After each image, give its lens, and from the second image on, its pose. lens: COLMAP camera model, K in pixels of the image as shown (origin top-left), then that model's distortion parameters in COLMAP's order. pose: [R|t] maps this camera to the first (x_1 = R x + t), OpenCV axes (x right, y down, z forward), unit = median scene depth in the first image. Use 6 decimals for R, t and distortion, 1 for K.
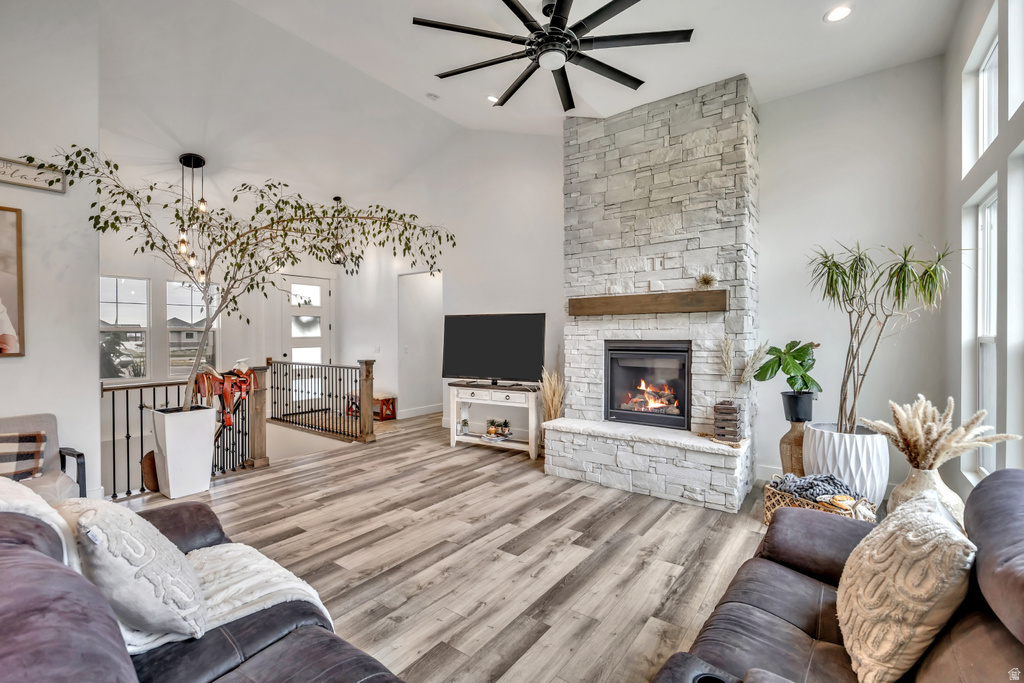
lens RADIAL K [[451.4, 0, 508.9], [0, 451.4, 337.9], [0, 0, 1]] dist [-0.014190, 0.000016]
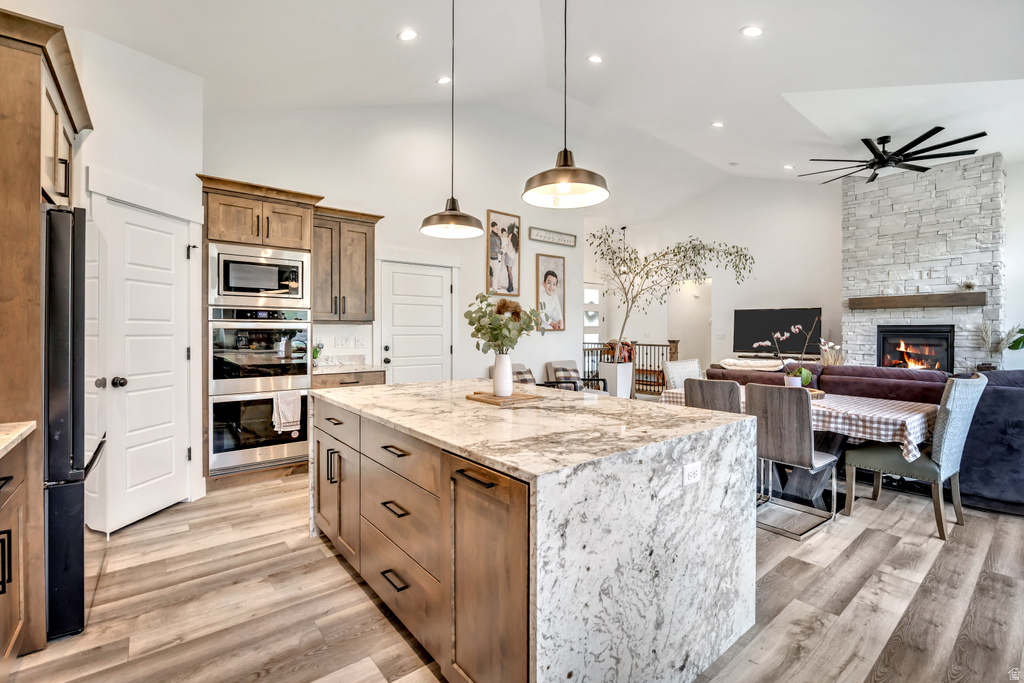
lens RADIAL K [[451.4, 0, 509.7], [0, 451.4, 332.9], [0, 0, 1]] dist [-0.014190, 0.000016]
pose [[0.968344, 0.006121, -0.249546, -0.711726], [-0.006895, 0.999974, -0.002228, 0.049210], [0.249526, 0.003878, 0.968360, -0.880560]]
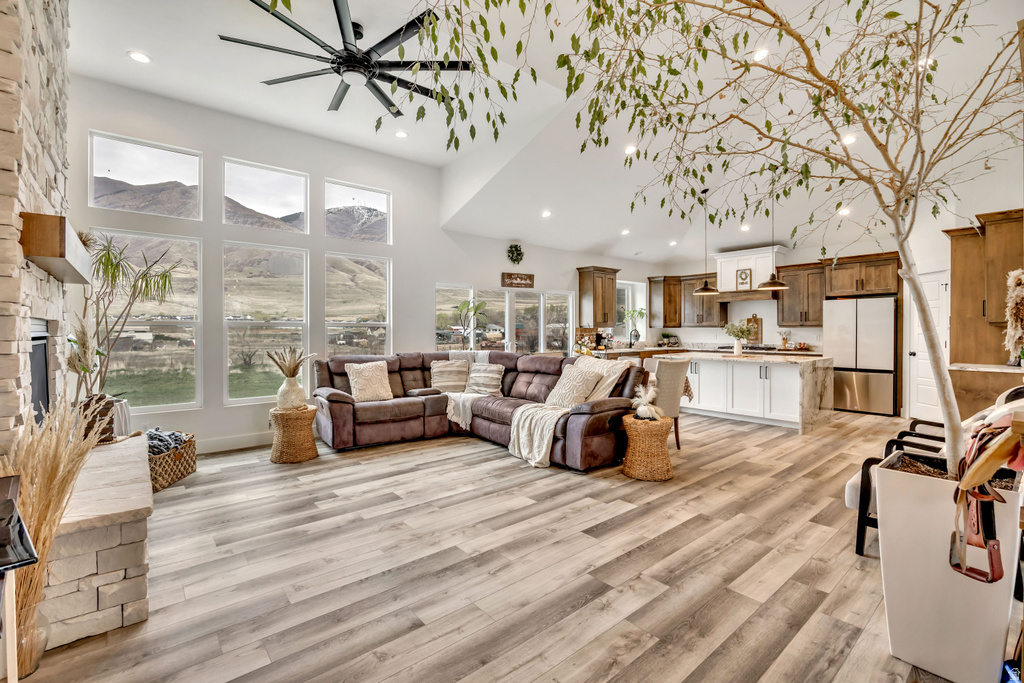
lens RADIAL K [[451.4, 0, 514.5], [0, 451.4, 333.6], [0, 0, 1]] dist [-0.014190, 0.000016]
pose [[-0.975324, 0.004769, 0.220725, -0.426754], [0.007980, 0.999875, 0.013656, 0.021216], [-0.220633, 0.015081, -0.975240, 1.552101]]
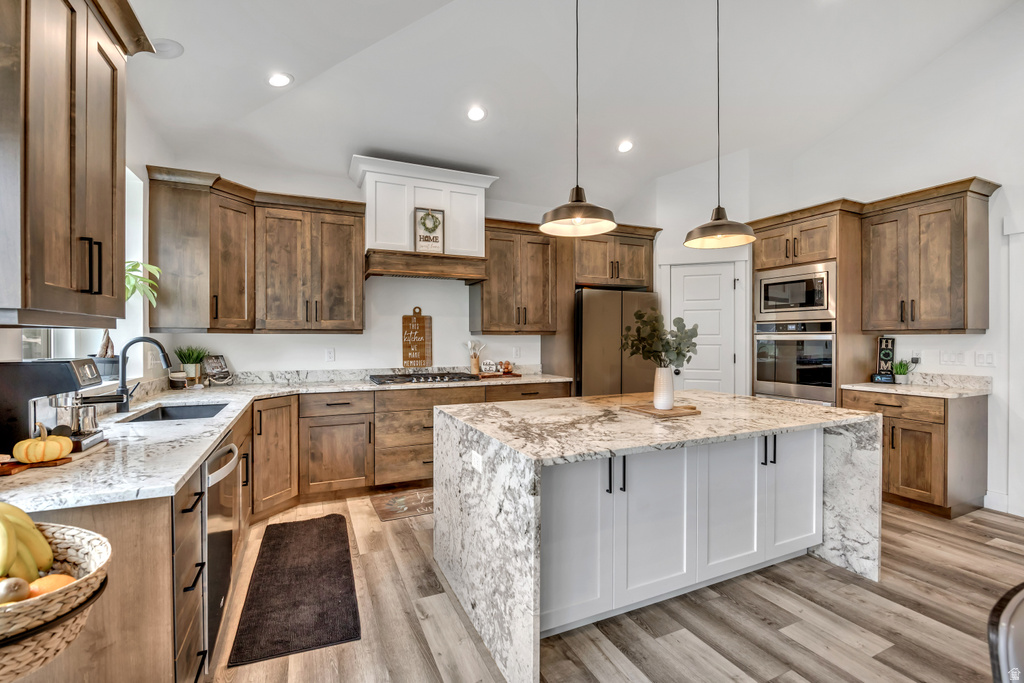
lens RADIAL K [[451.4, 0, 515.2], [0, 451.4, 340.8], [0, 0, 1]] dist [-0.014190, 0.000016]
pose [[-0.475935, 0.008699, -0.879438, -0.226772], [-0.003077, 0.999928, 0.011556, 0.033310], [0.879475, 0.008206, -0.475874, -0.168122]]
